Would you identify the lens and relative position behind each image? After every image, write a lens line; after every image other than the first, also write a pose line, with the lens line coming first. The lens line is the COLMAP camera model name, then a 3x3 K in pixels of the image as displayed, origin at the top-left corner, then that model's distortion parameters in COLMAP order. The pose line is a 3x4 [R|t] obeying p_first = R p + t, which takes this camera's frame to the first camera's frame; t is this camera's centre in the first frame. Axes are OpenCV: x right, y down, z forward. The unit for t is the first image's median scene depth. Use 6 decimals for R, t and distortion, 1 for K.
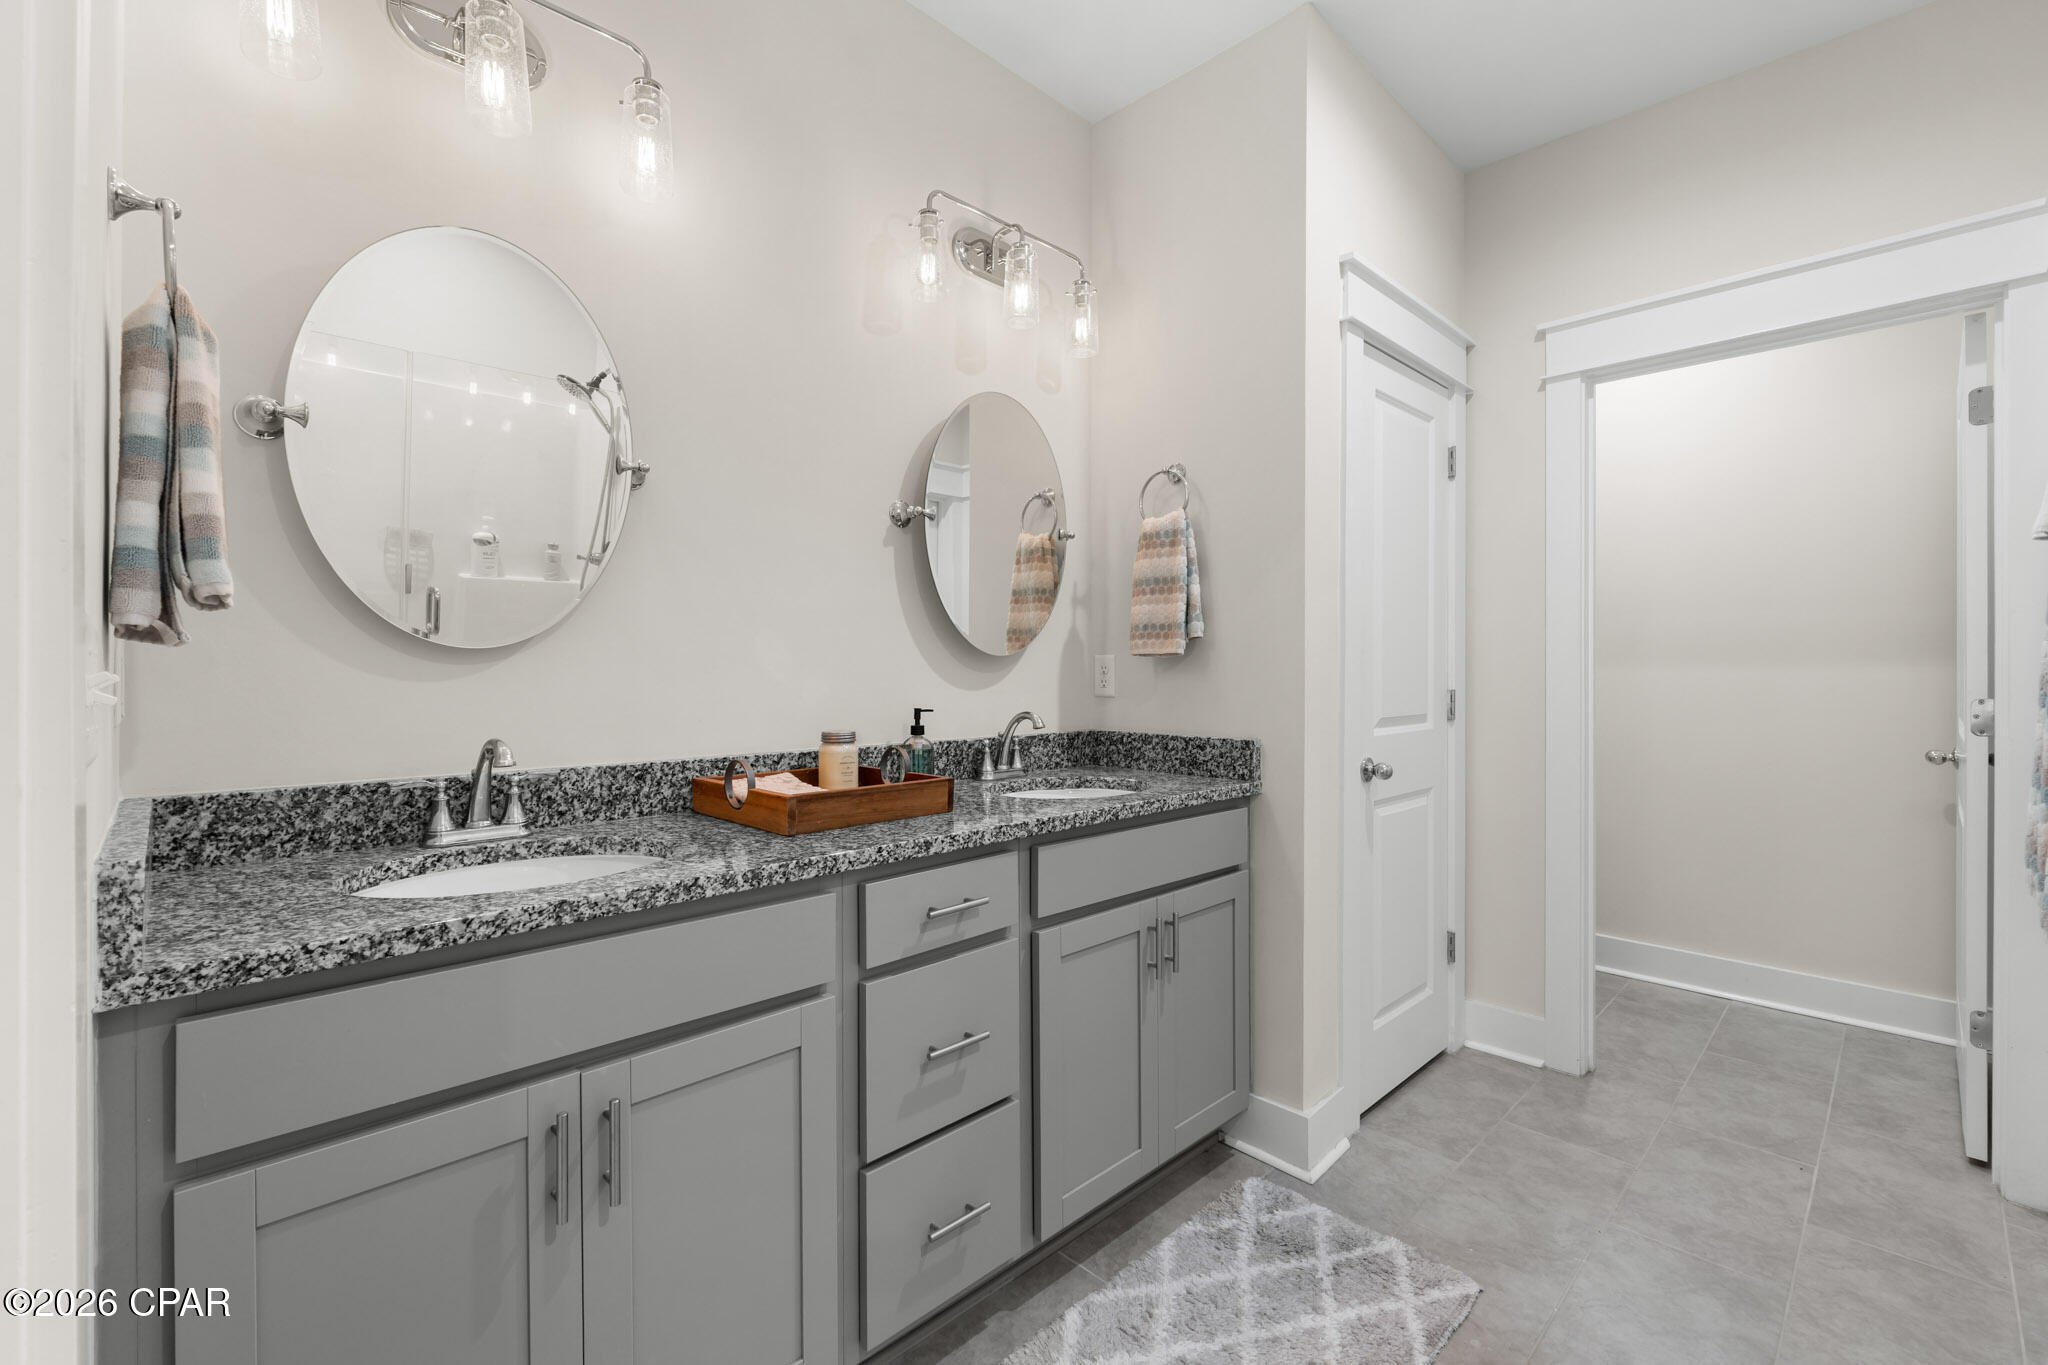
lens RADIAL K [[871.7, 0, 1024.5], [0, 871.7, 666.7], [0, 0, 1]] dist [-0.010589, 0.001047]
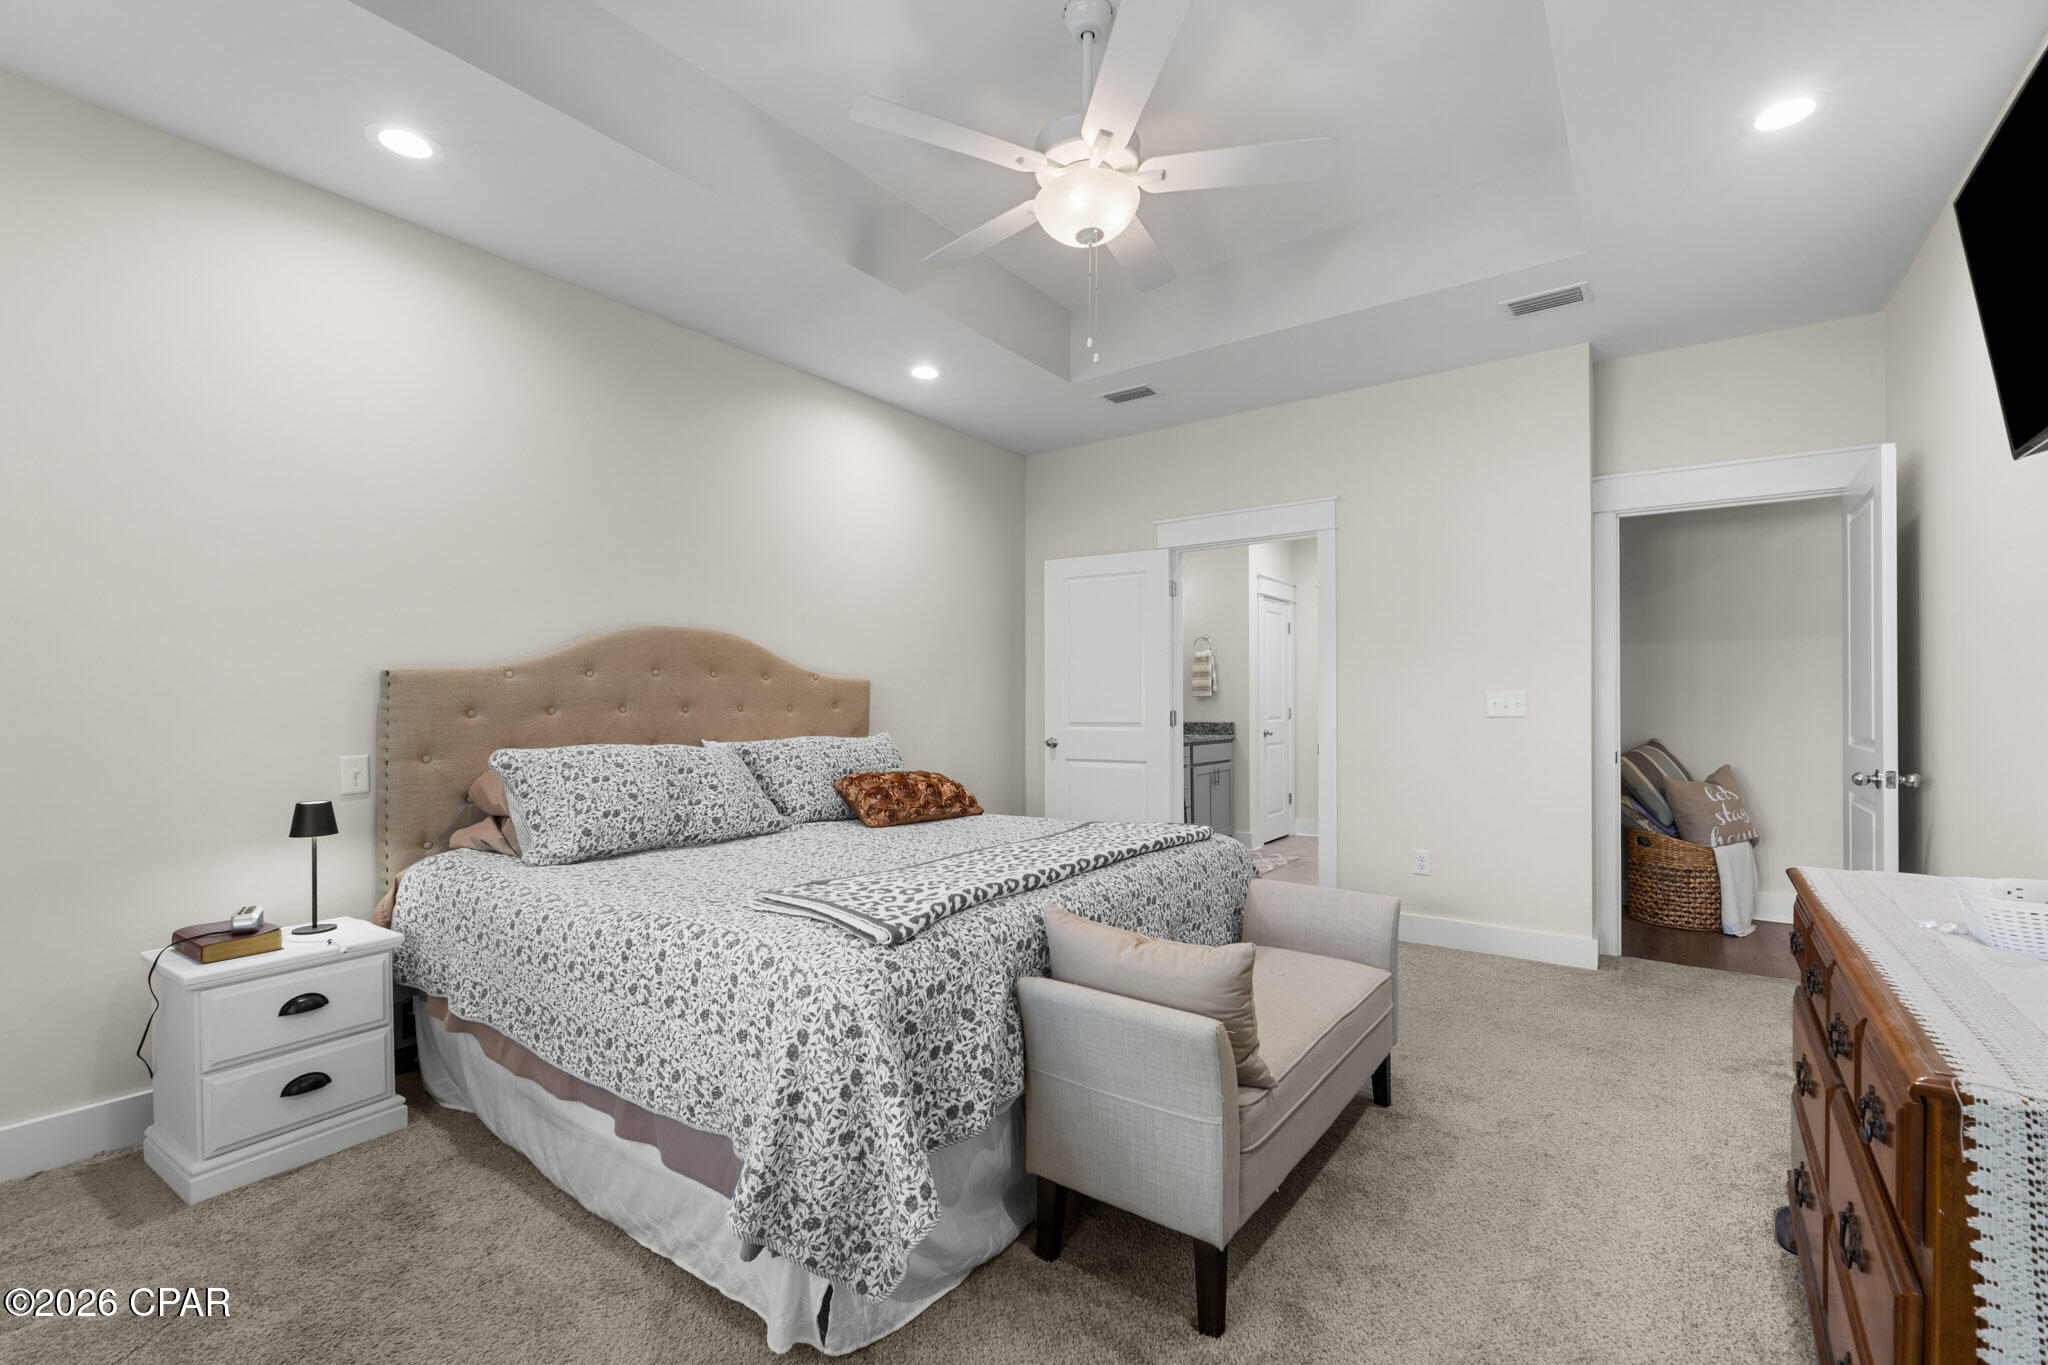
lens RADIAL K [[871.7, 0, 1037.7], [0, 871.7, 696.7], [0, 0, 1]] dist [-0.010589, 0.001047]
pose [[0.985419, -0.002279, 0.170128, -0.974795], [0.003223, 0.999981, -0.005272, 0.002491], [-0.170113, 0.005744, 0.985408, -2.013425]]
